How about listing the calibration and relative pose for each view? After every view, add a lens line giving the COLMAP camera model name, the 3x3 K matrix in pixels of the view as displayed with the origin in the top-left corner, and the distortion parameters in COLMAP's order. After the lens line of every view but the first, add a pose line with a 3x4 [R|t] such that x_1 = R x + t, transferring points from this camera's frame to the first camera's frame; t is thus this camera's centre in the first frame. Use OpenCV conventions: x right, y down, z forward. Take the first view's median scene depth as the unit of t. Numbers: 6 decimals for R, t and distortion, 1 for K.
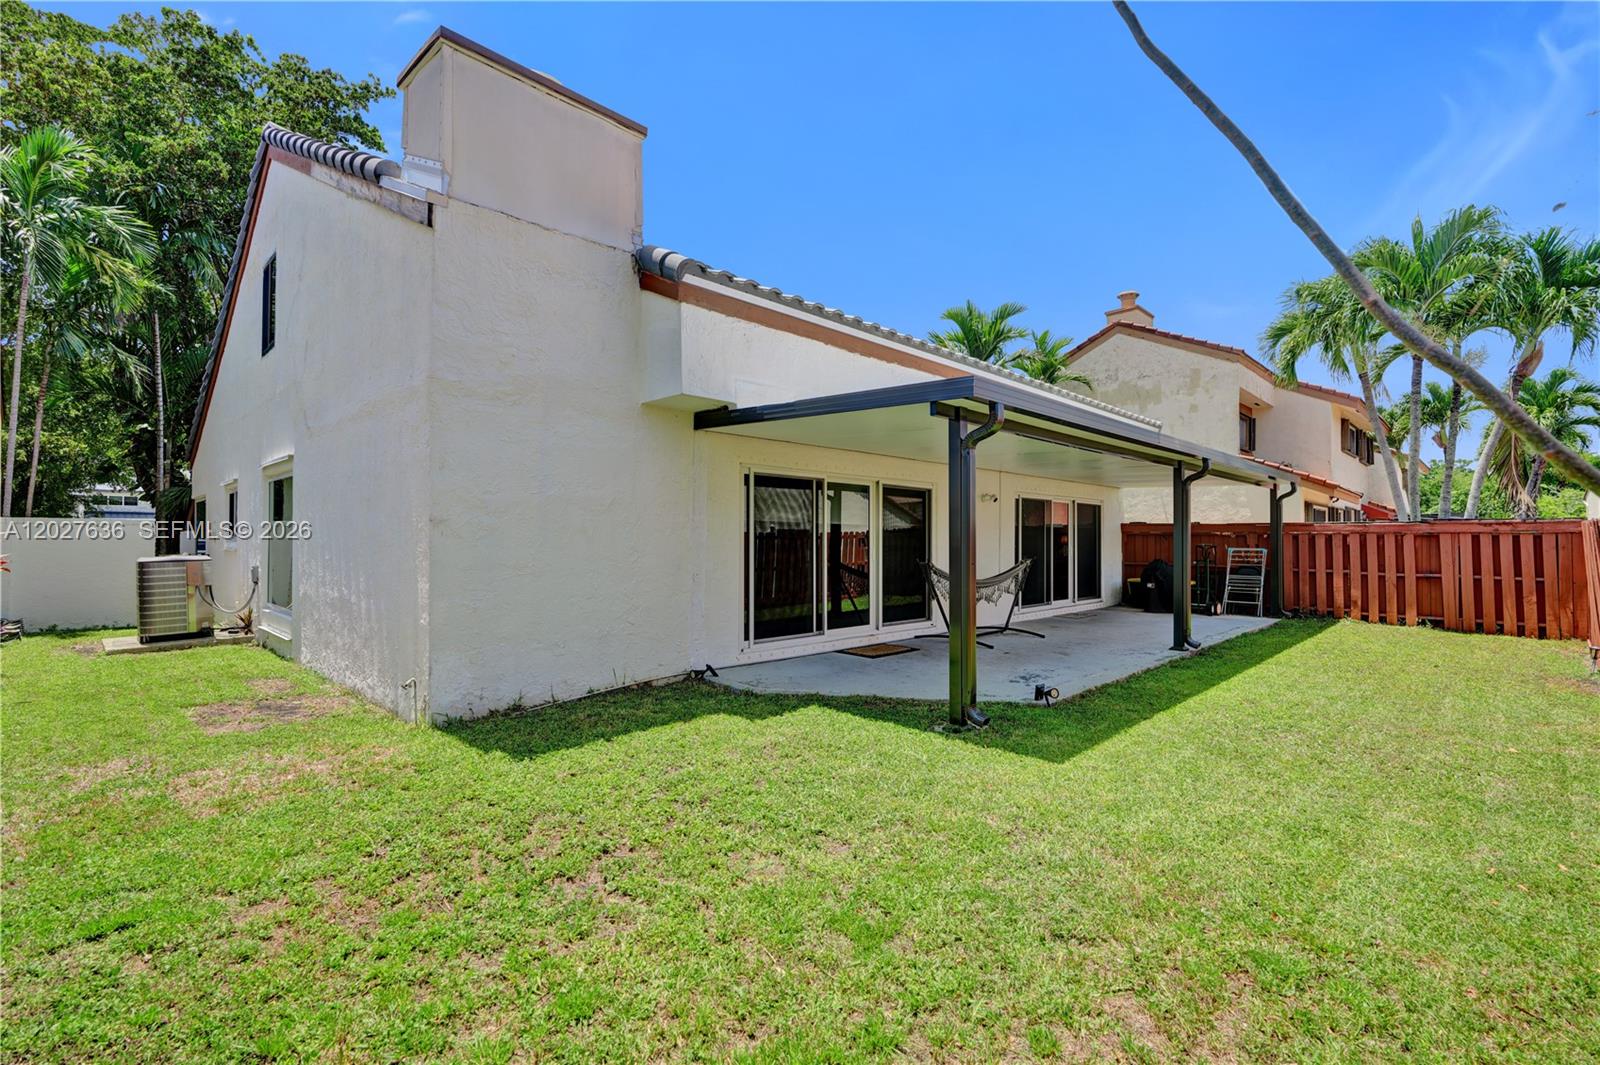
lens RADIAL K [[751.6, 0, 794.7], [0, 751.6, 523.5], [0, 0, 1]] dist [-0.036822, 0.006652]
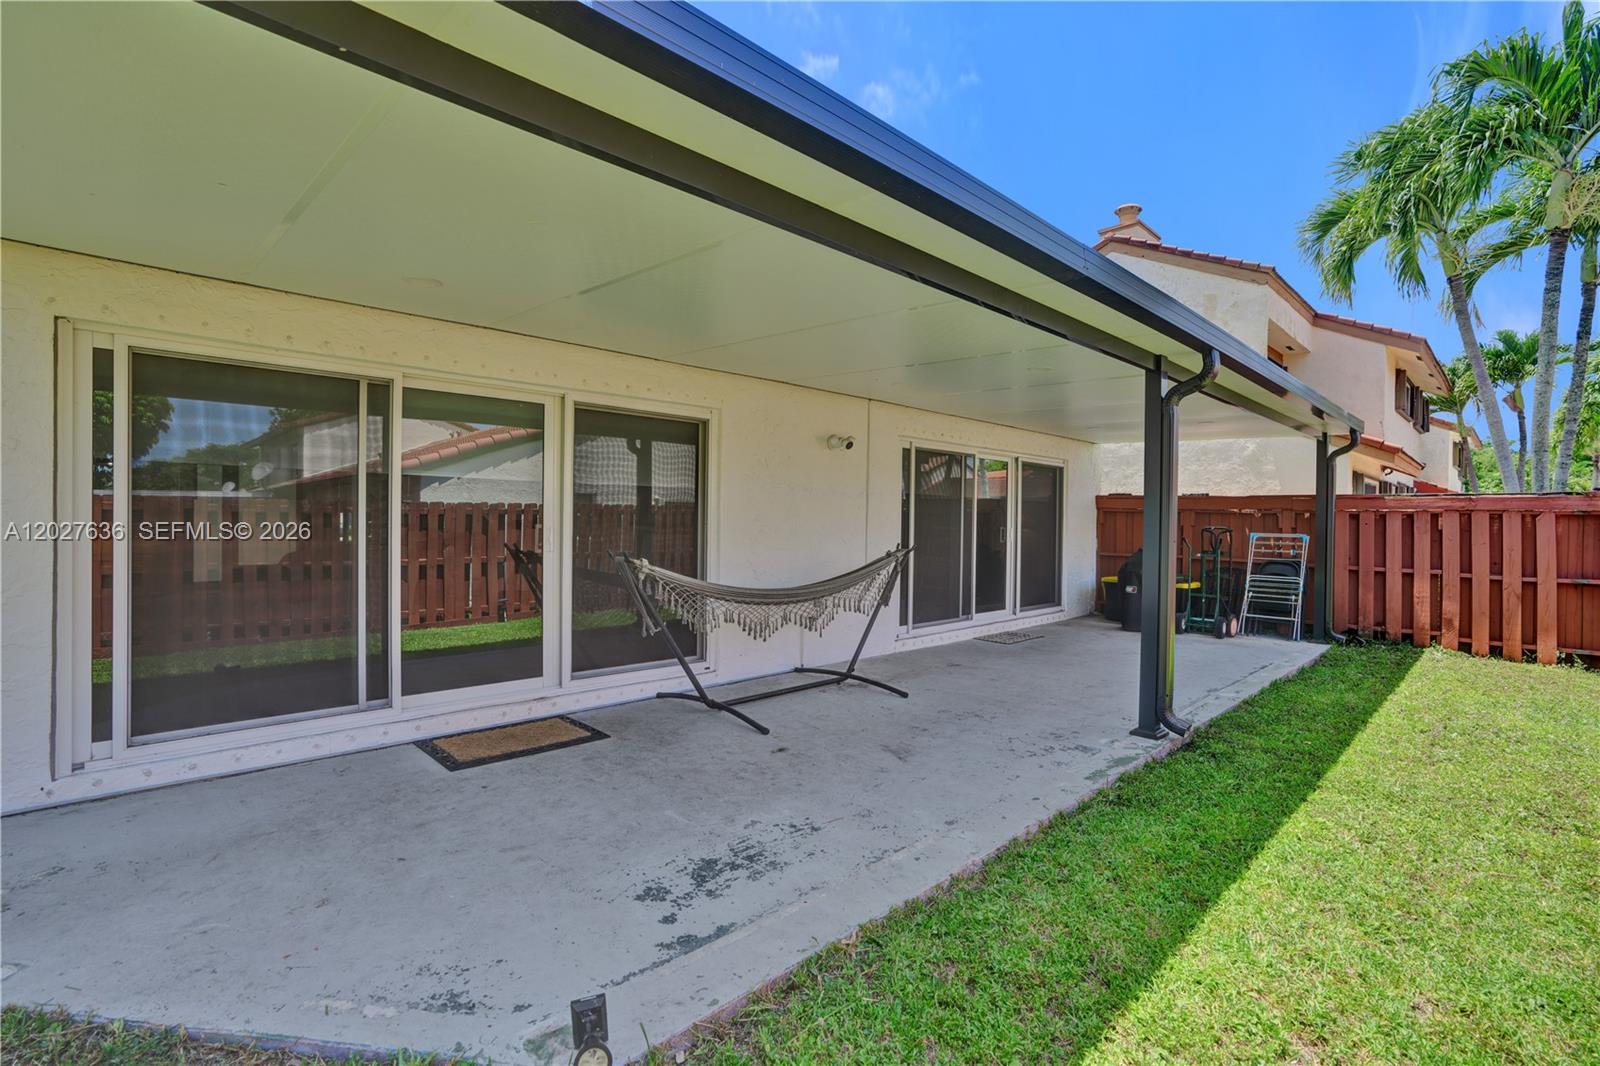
lens RADIAL K [[751.6, 0, 828.9], [0, 751.6, 518.0], [0, 0, 1]] dist [-0.036822, 0.006652]
pose [[0.999863, 0.009424, 0.013584, 0.211398], [-0.009665, 0.999796, 0.017720, 0.012261], [-0.013414, -0.017849, 0.999751, 0.363809]]
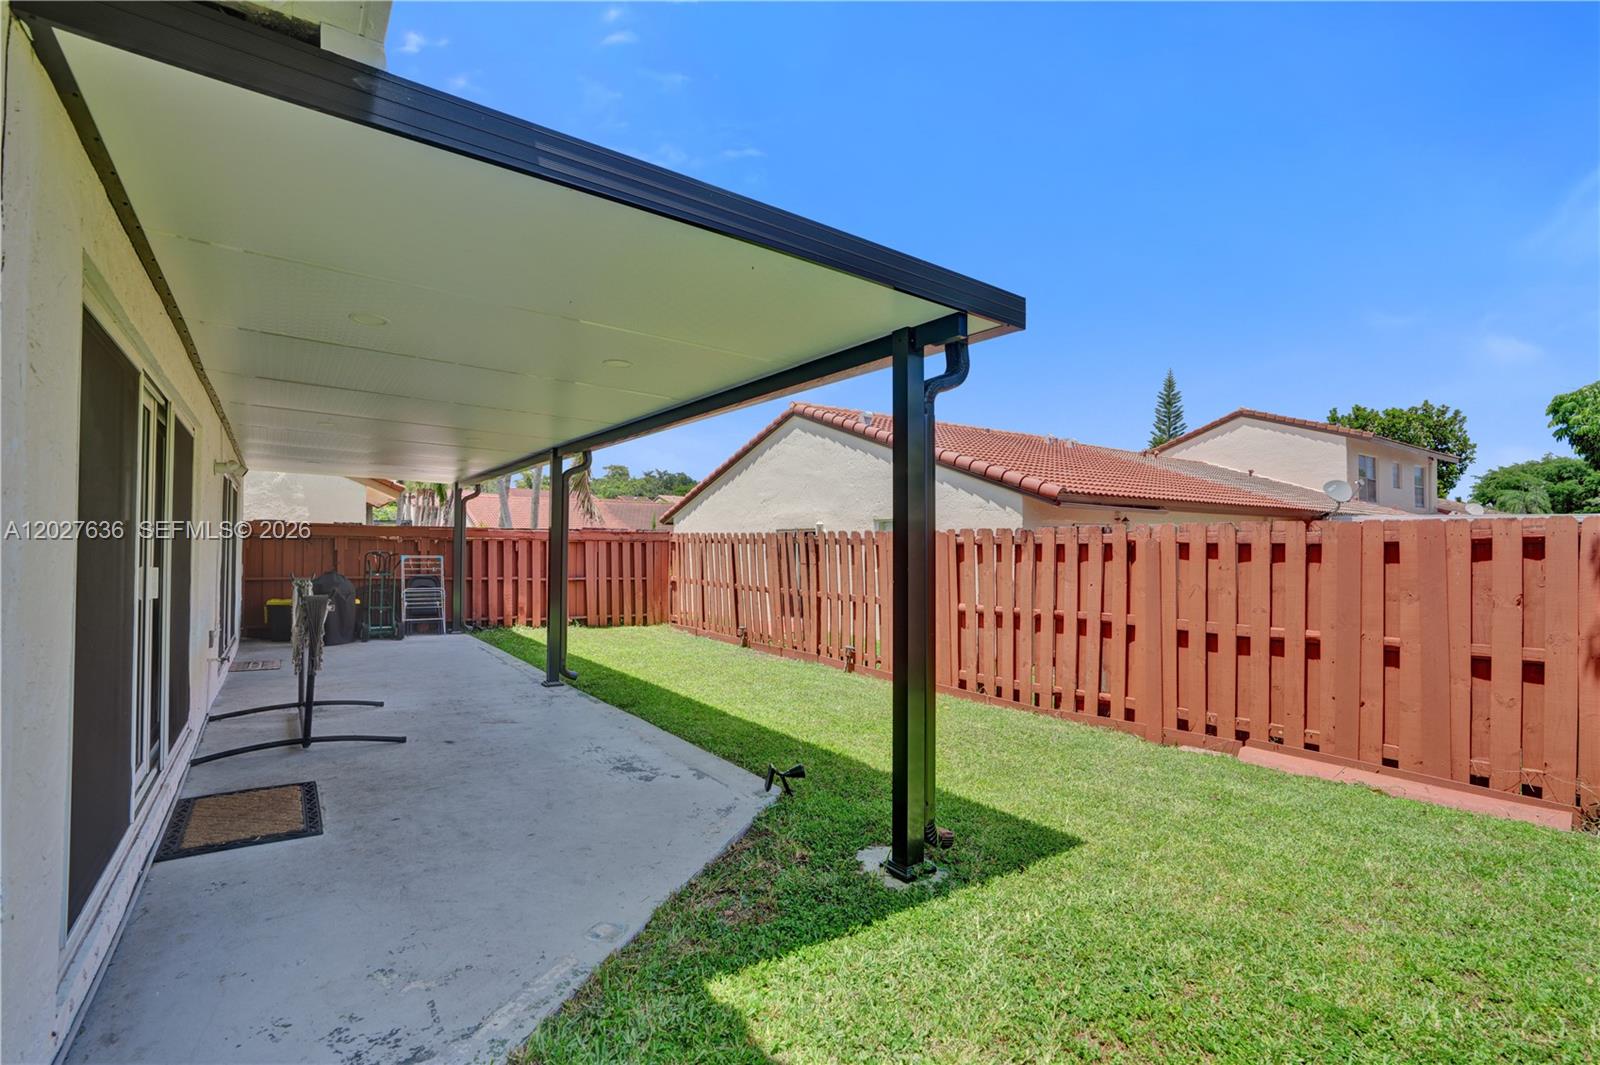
lens RADIAL K [[751.6, 0, 801.2], [0, 751.6, 538.2], [0, 0, 1]] dist [-0.036822, 0.006652]
pose [[0.159643, 0.011306, 0.987110, -0.171534], [-0.026620, 0.999620, -0.007144, 0.007979], [-0.986816, -0.025137, 0.159884, 0.442918]]
